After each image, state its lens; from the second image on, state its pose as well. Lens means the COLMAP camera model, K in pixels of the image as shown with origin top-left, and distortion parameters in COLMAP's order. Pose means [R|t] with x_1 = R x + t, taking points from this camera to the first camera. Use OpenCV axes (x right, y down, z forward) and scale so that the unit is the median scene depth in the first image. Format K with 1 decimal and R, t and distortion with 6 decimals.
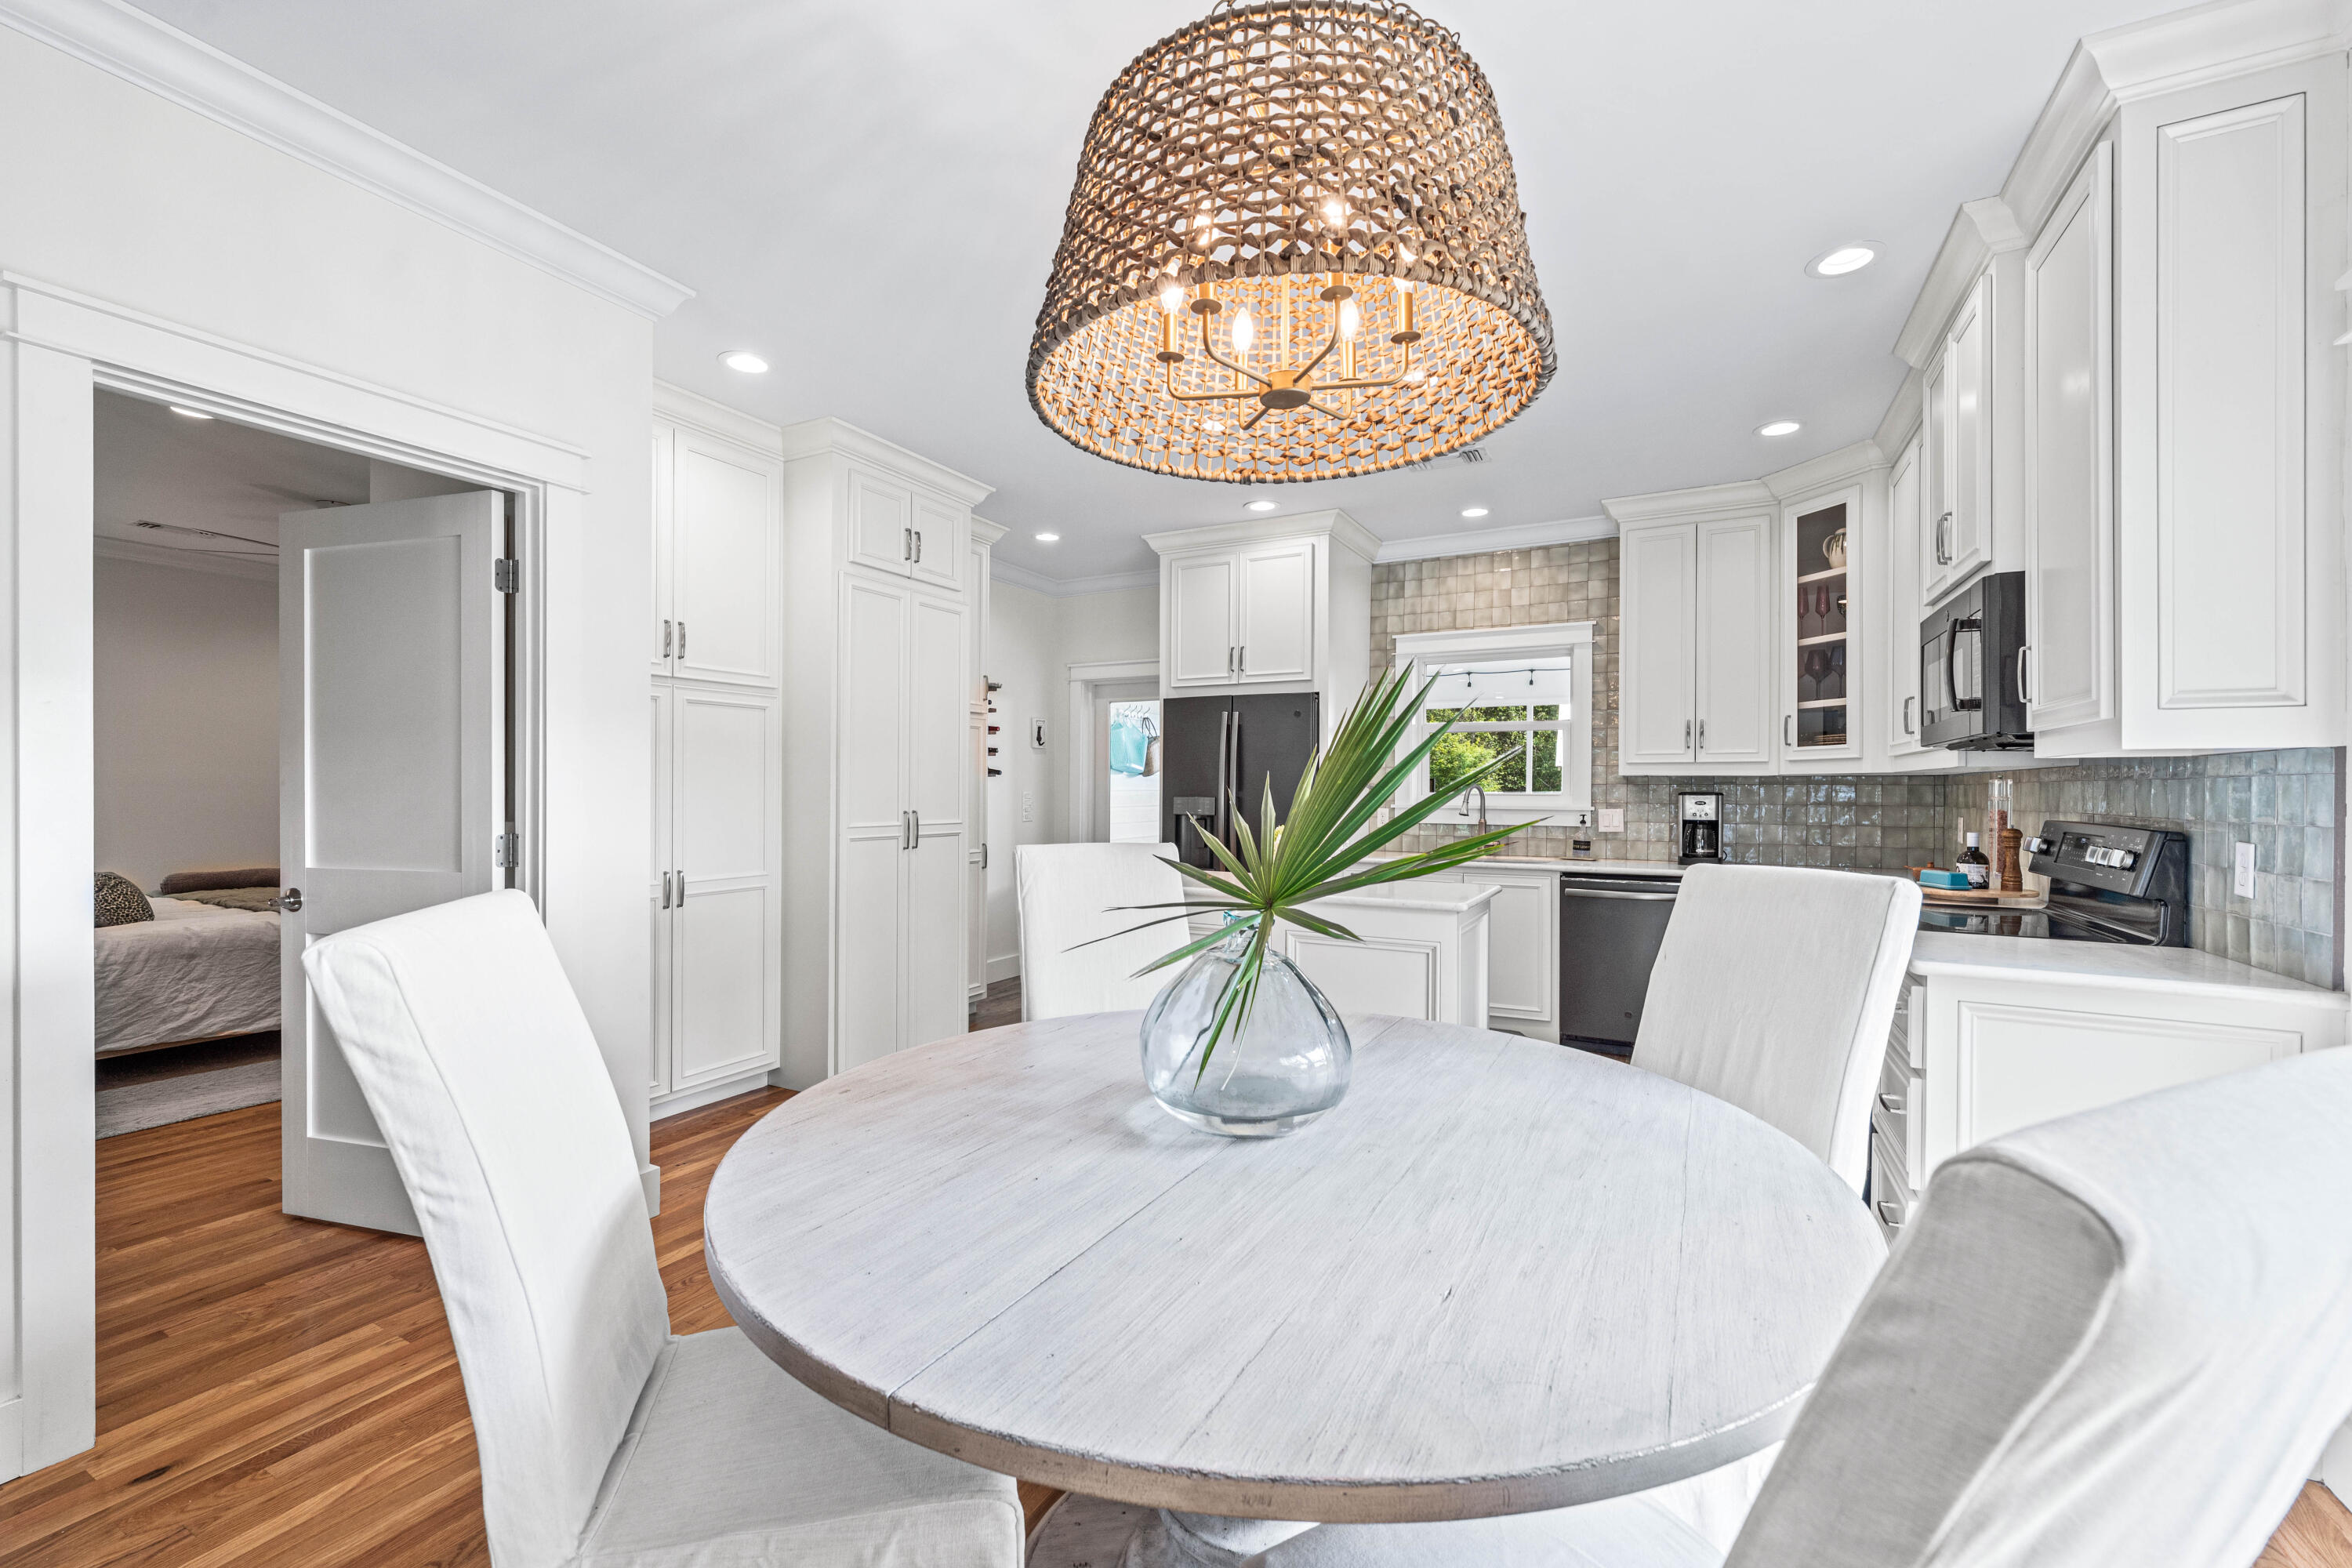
lens RADIAL K [[967.8, 0, 1171.2], [0, 967.8, 790.9], [0, 0, 1]] dist [-0.000089, -0.000182]
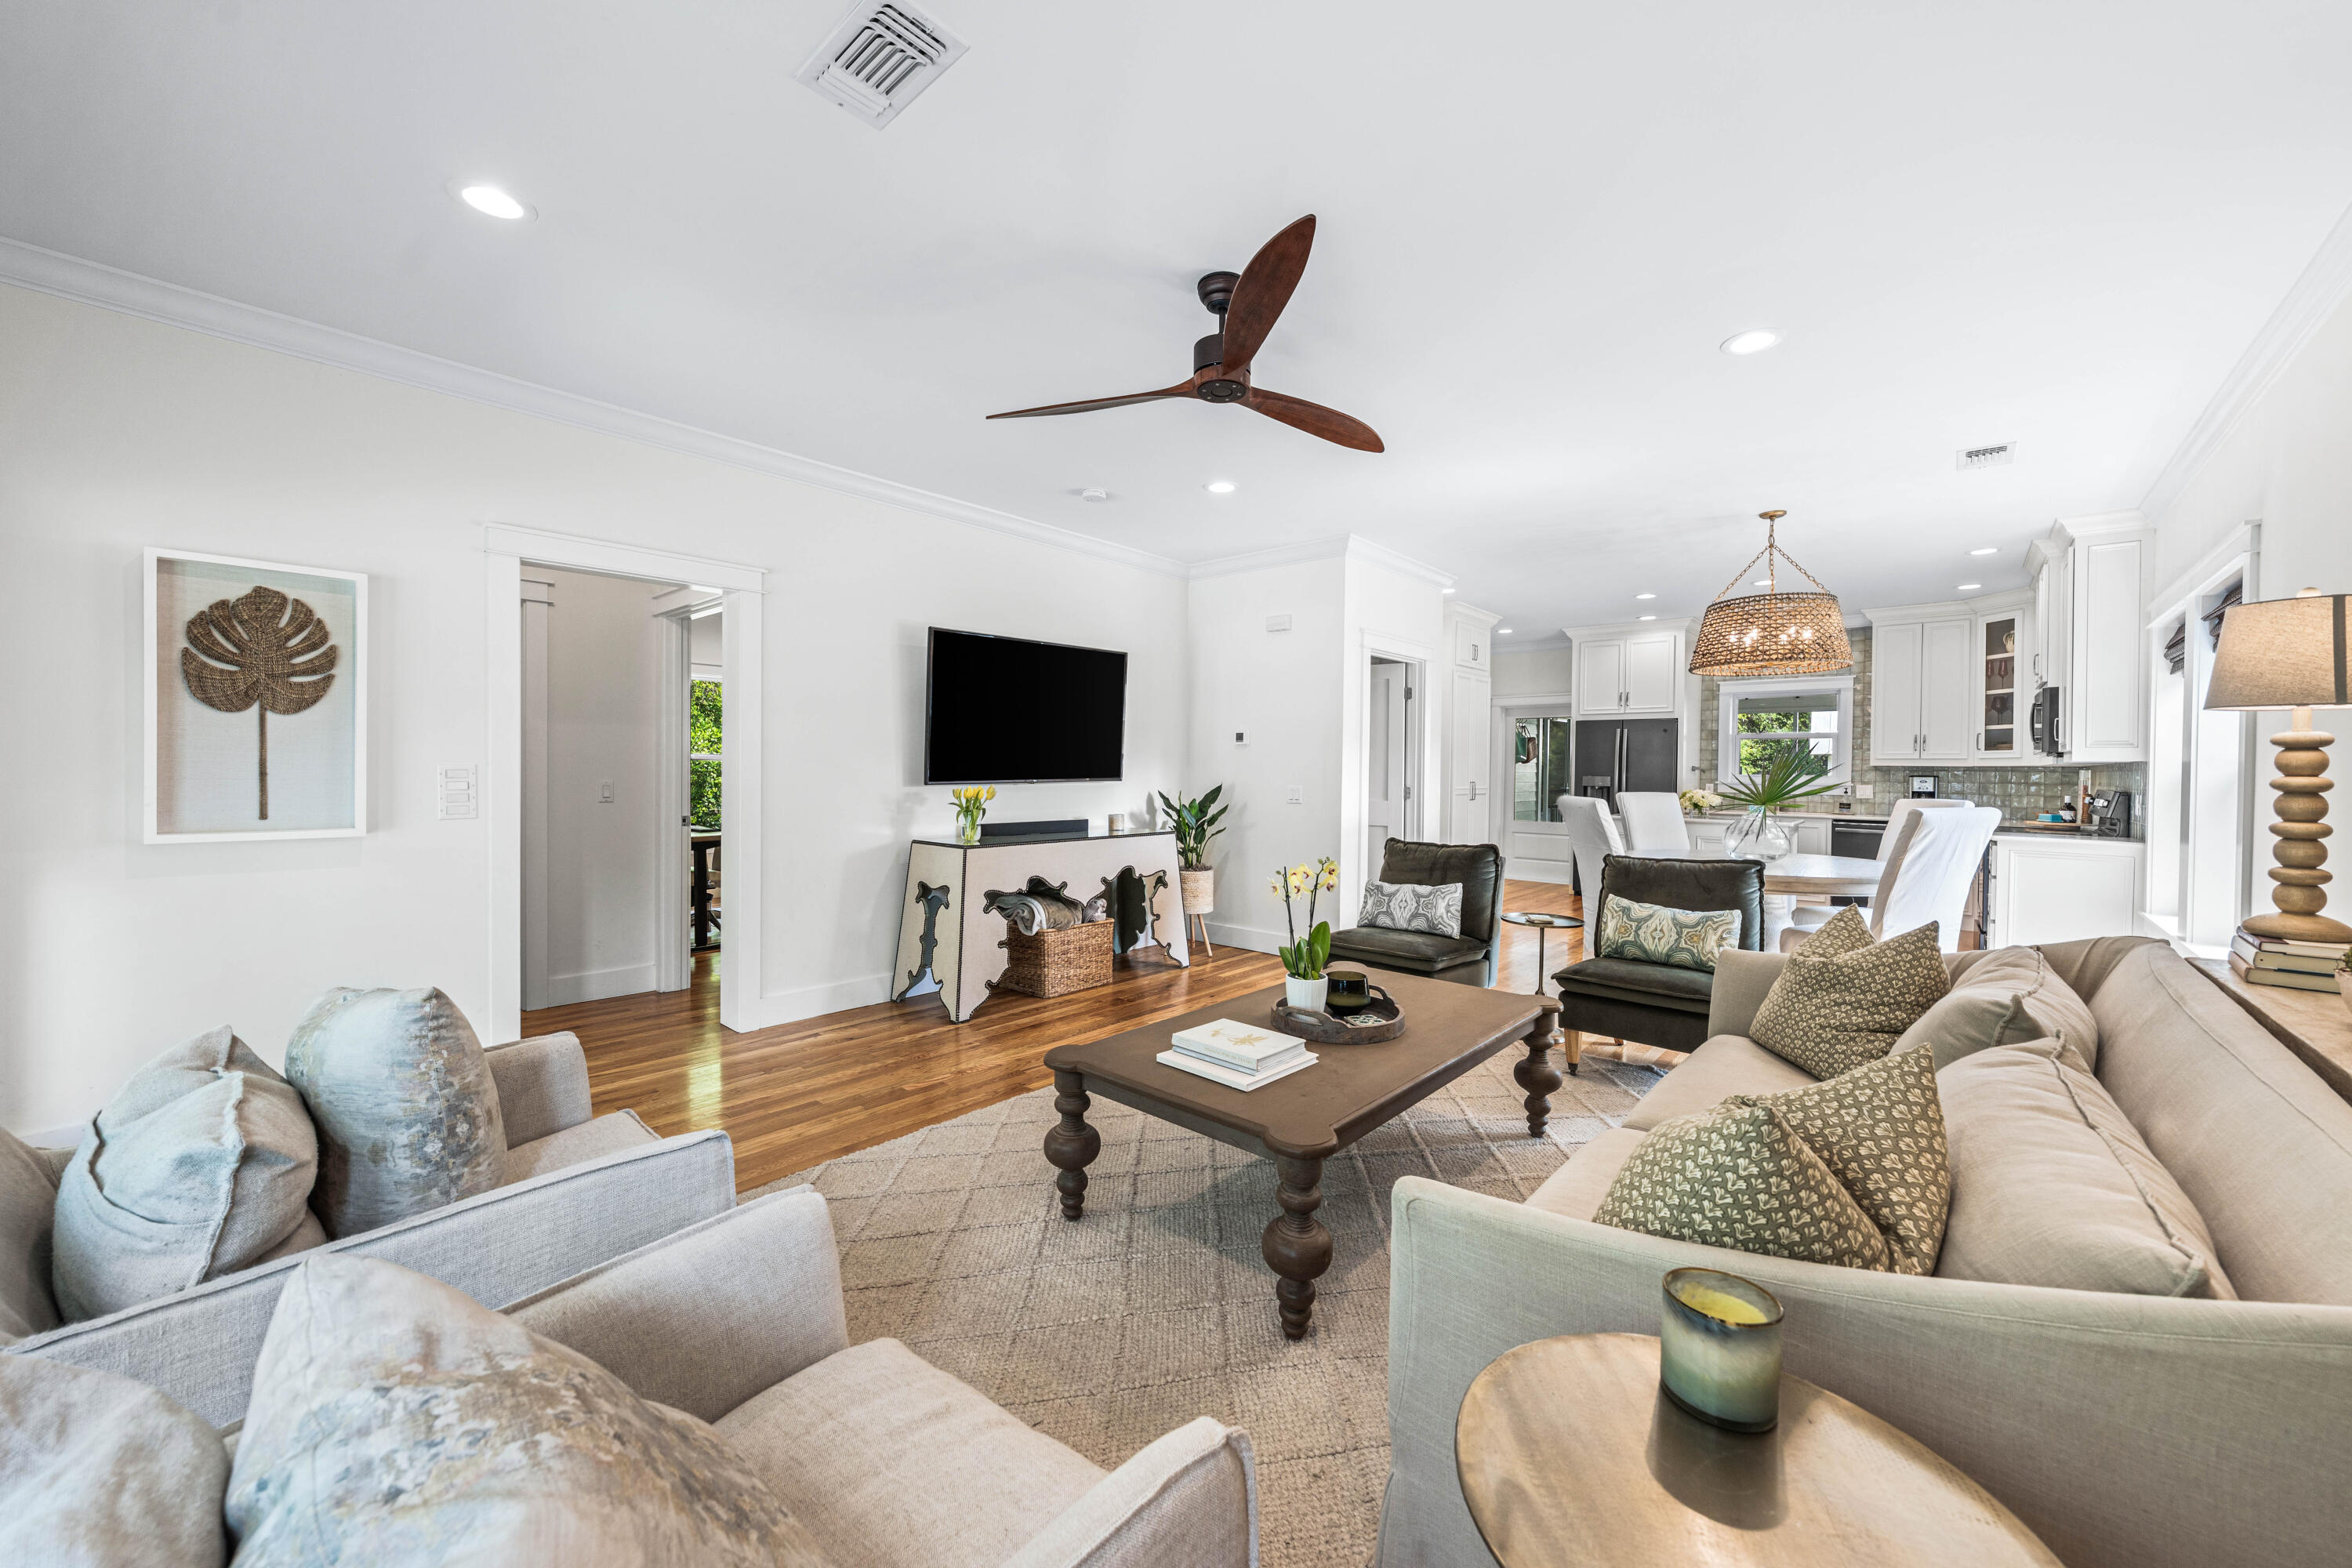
lens RADIAL K [[887.7, 0, 1174.6], [0, 887.7, 778.5], [0, 0, 1]] dist [-0.001372, -0.000053]
pose [[0.973312, 0.008005, -0.229345, -0.420812], [-0.006115, 0.999941, 0.008950, 0.000853], [0.229403, -0.007309, 0.973304, -0.908537]]
